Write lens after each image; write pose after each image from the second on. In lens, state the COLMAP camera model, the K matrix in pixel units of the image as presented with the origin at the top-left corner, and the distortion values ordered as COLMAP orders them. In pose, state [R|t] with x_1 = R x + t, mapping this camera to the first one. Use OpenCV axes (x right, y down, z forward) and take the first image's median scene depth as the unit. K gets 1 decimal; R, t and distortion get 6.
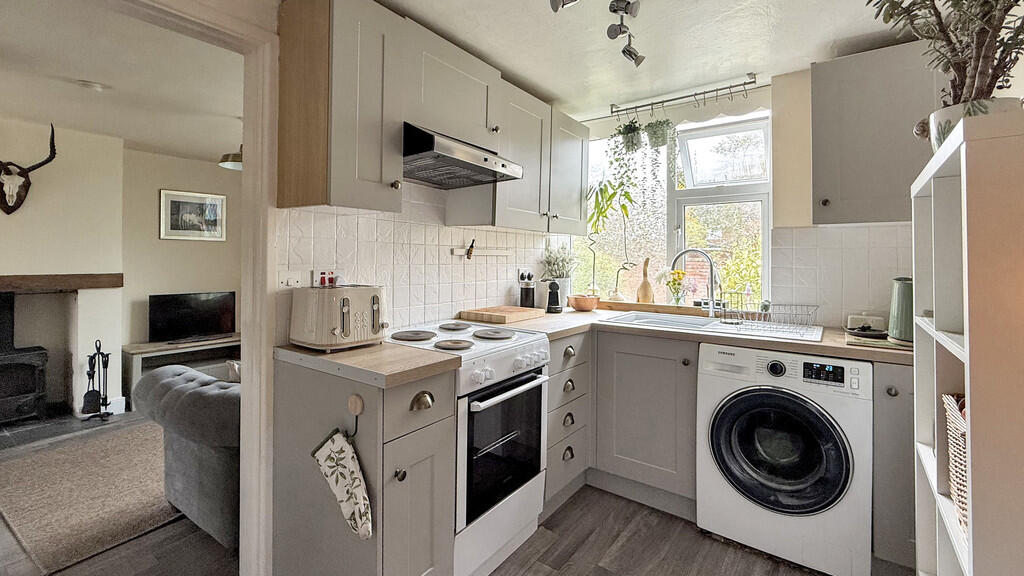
lens RADIAL K [[451.0, 0, 504.1], [0, 451.0, 254.8], [0, 0, 1]] dist [-0.000460, 0.000226]
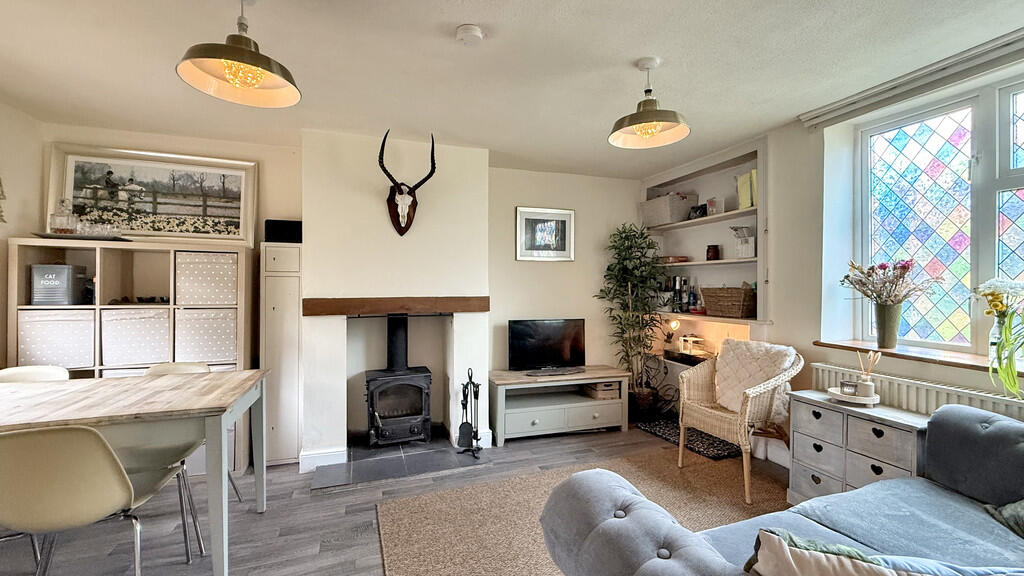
lens RADIAL K [[411.0, 0, 514.4], [0, 411.0, 284.8], [0, 0, 1]] dist [0.000313, 0.000040]
pose [[0.827399, -0.003593, -0.561603, -0.349963], [0.007066, 0.999967, 0.004014, 0.015121], [0.561570, -0.007290, 0.827397, 0.353598]]
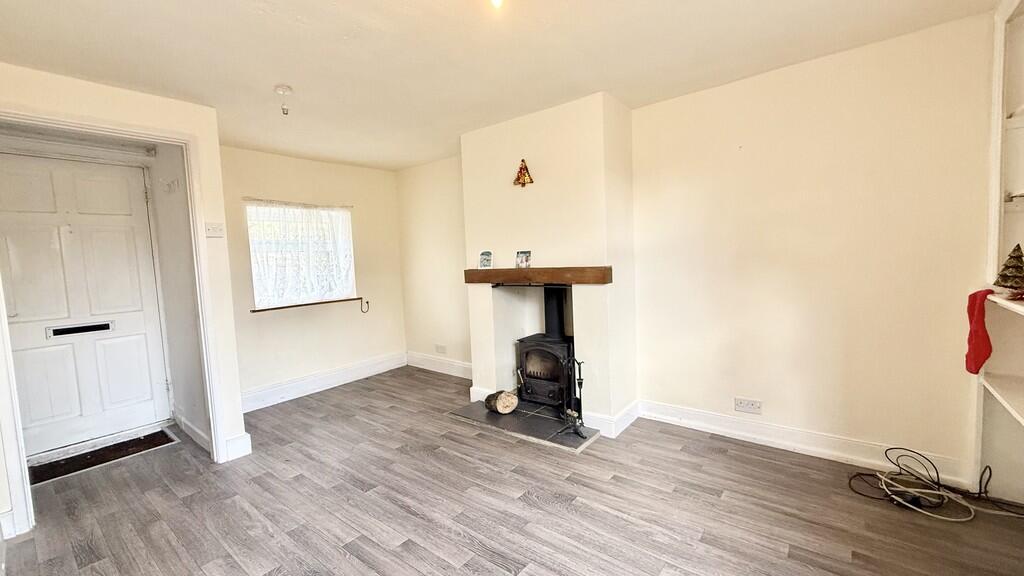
lens RADIAL K [[411.0, 0, 514.8], [0, 411.0, 288.4], [0, 0, 1]] dist [0.000313, 0.000040]
pose [[-0.034048, 0.072388, -0.996795, -0.126309], [0.048446, 0.996321, 0.070699, 0.021870], [0.998245, -0.045884, -0.037430, 0.914373]]
